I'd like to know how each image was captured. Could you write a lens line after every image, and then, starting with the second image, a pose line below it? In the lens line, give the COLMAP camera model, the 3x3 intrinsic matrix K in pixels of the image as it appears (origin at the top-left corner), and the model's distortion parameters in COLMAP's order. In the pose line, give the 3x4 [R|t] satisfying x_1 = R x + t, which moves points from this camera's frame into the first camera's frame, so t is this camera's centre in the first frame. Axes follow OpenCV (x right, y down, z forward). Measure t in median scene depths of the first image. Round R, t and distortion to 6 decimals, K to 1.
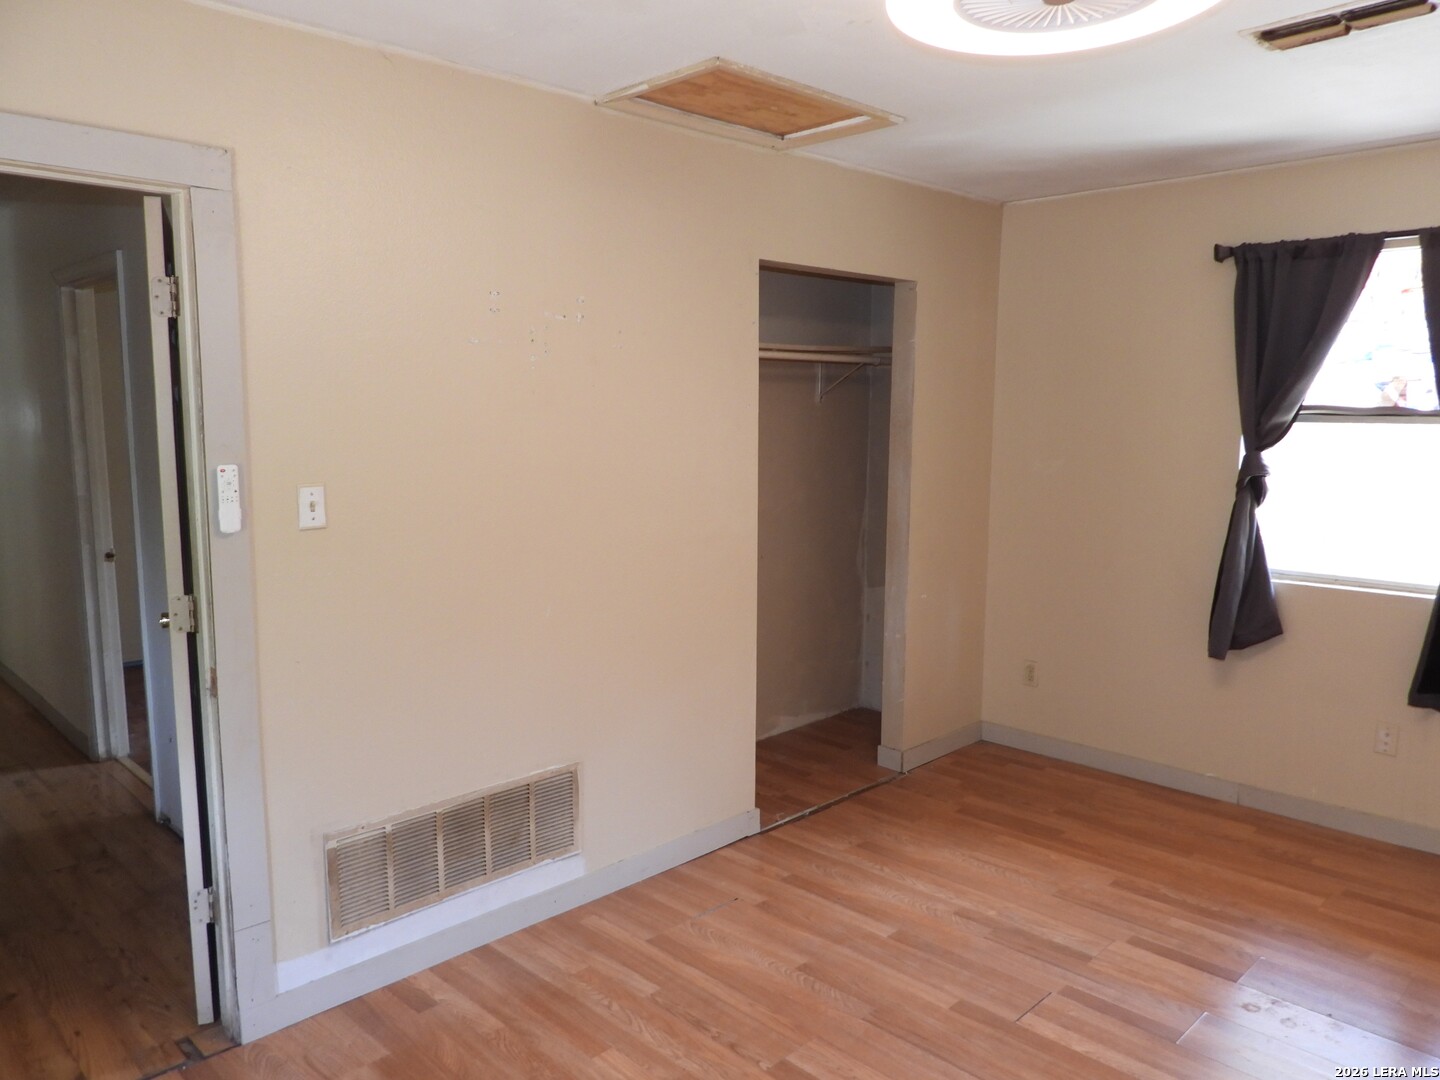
lens RADIAL K [[1035.2, 0, 716.9], [0, 1035.2, 543.5], [0, 0, 1]] dist [0.002592, 0.000252]
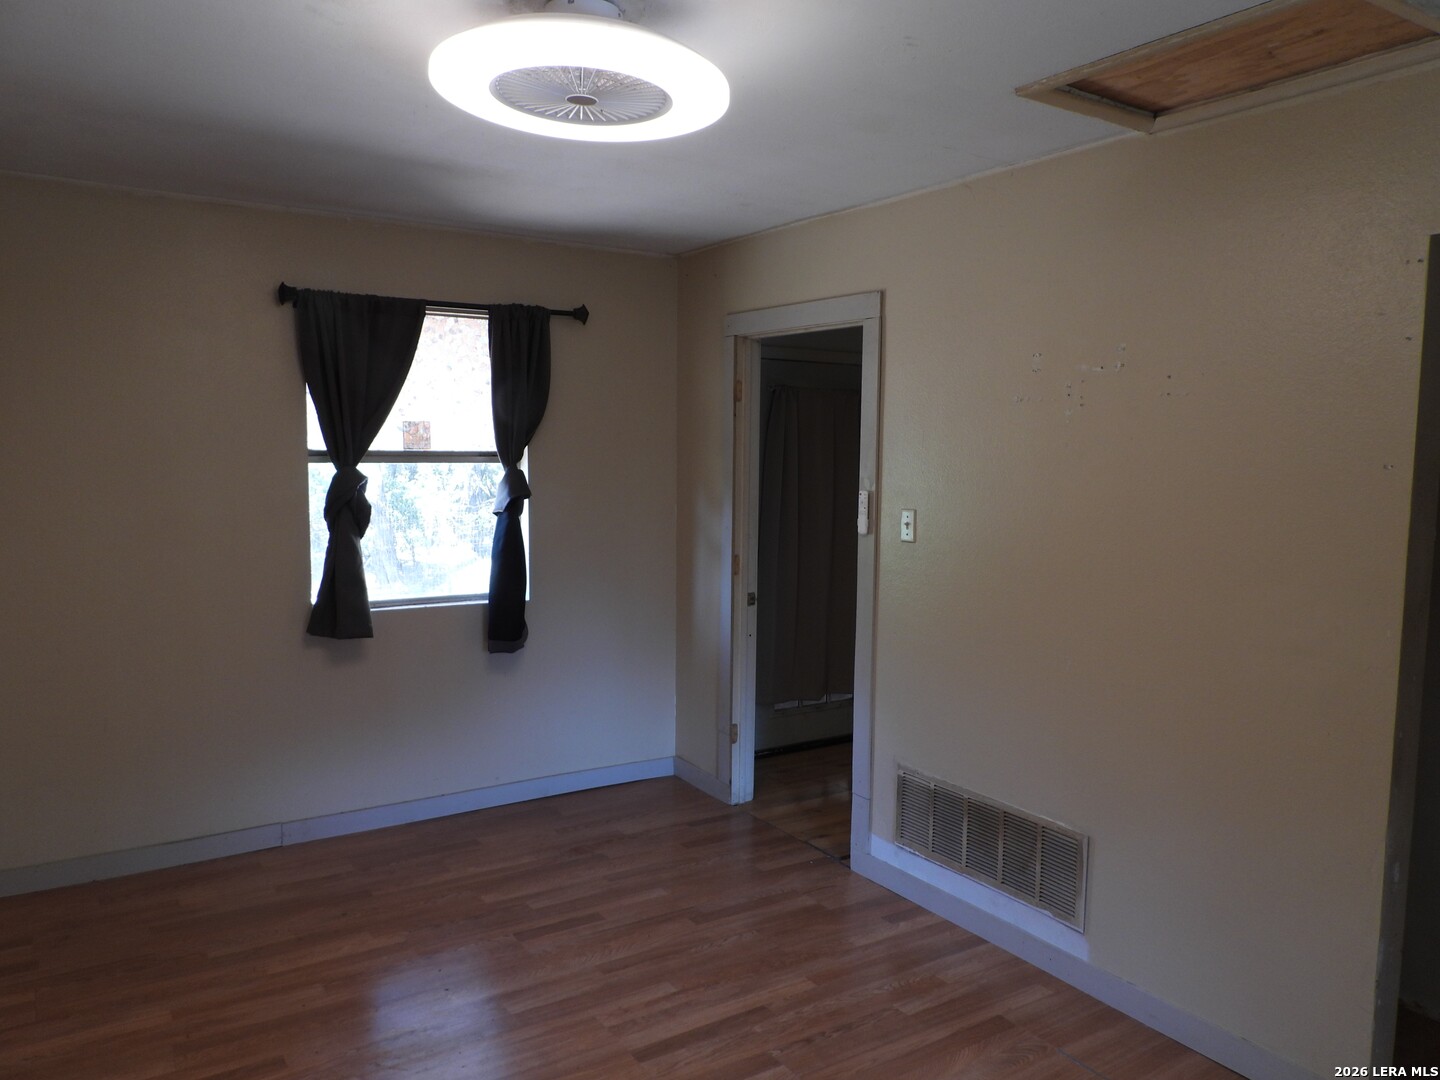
lens RADIAL K [[1048.6, 0, 725.1], [0, 1048.6, 541.9], [0, 0, 1]] dist [-0.009565, -0.002515]
pose [[-0.180403, 0.088047, -0.979644, 0.946370], [-0.147741, 0.982260, 0.115489, -0.127719], [0.972434, 0.165568, -0.164195, 0.899062]]
